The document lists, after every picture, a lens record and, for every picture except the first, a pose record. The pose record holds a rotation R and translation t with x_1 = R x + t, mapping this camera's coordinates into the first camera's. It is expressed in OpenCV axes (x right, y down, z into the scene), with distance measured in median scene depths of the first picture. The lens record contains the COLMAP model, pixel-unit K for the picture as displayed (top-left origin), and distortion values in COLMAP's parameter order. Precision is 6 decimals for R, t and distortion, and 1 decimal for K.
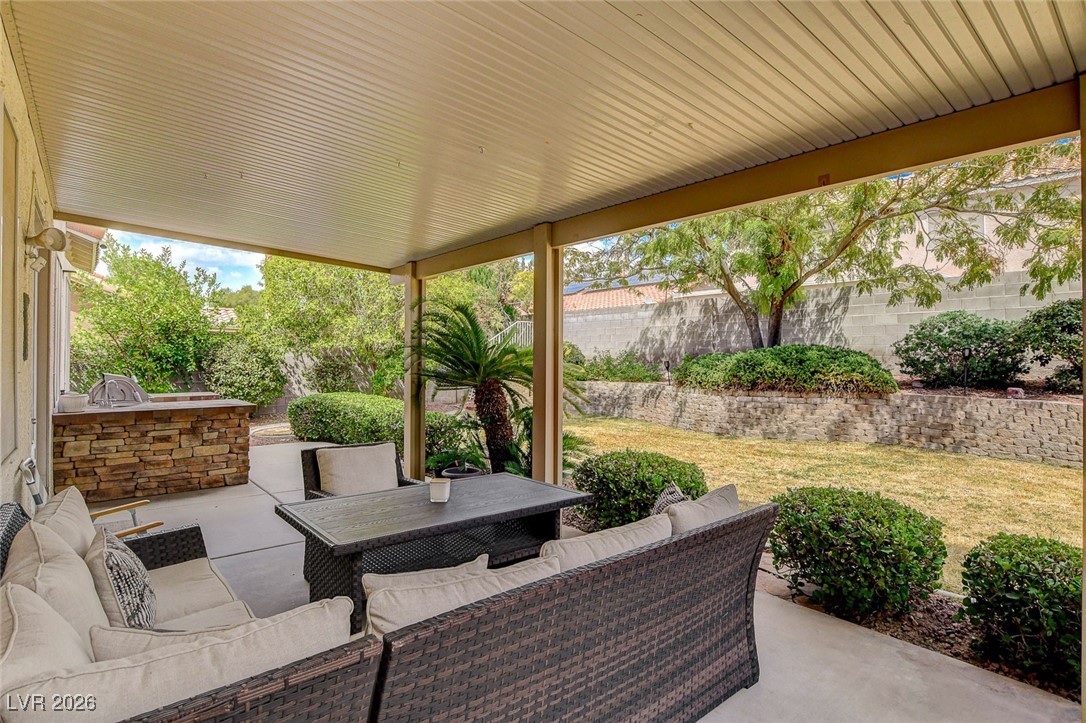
lens RADIAL K [[545.8, 0, 543.1], [0, 545.8, 358.5], [0, 0, 1]] dist [-0.025347, -0.001843]
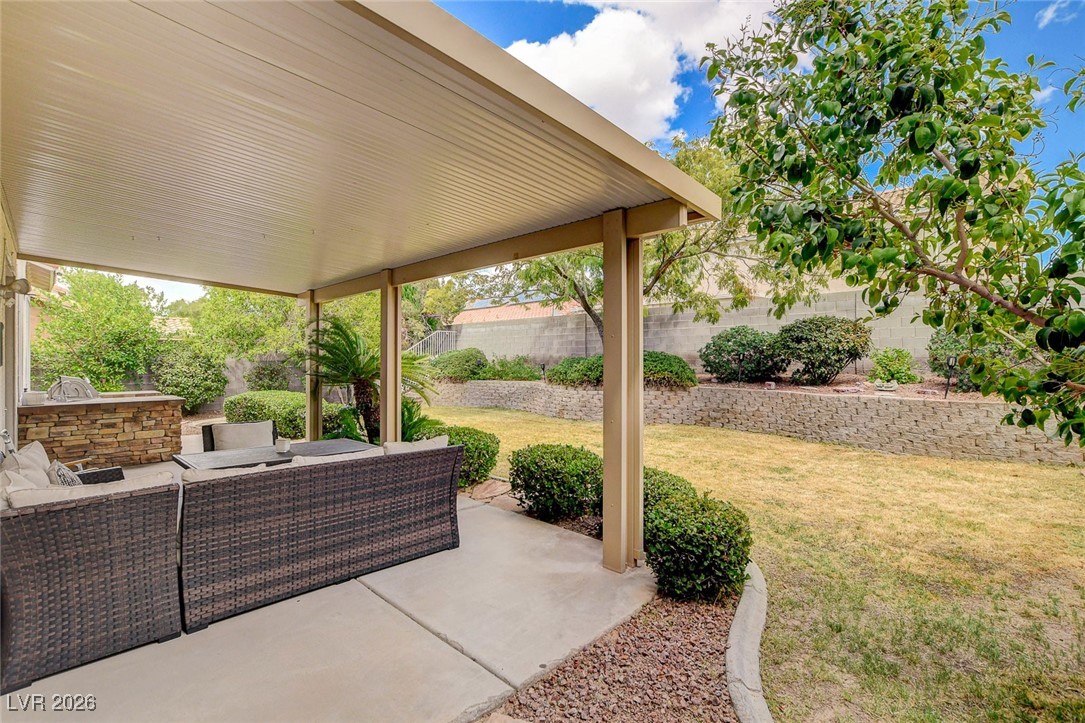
lens RADIAL K [[486.9, 0, 543.7], [0, 486.9, 364.0], [0, 0, 1]] dist [-0.033191, 0.003680]
pose [[0.994242, -0.004698, 0.107056, 0.173741], [0.004091, 0.999974, 0.005889, -0.001670], [-0.107080, -0.005417, 0.994236, -0.203370]]
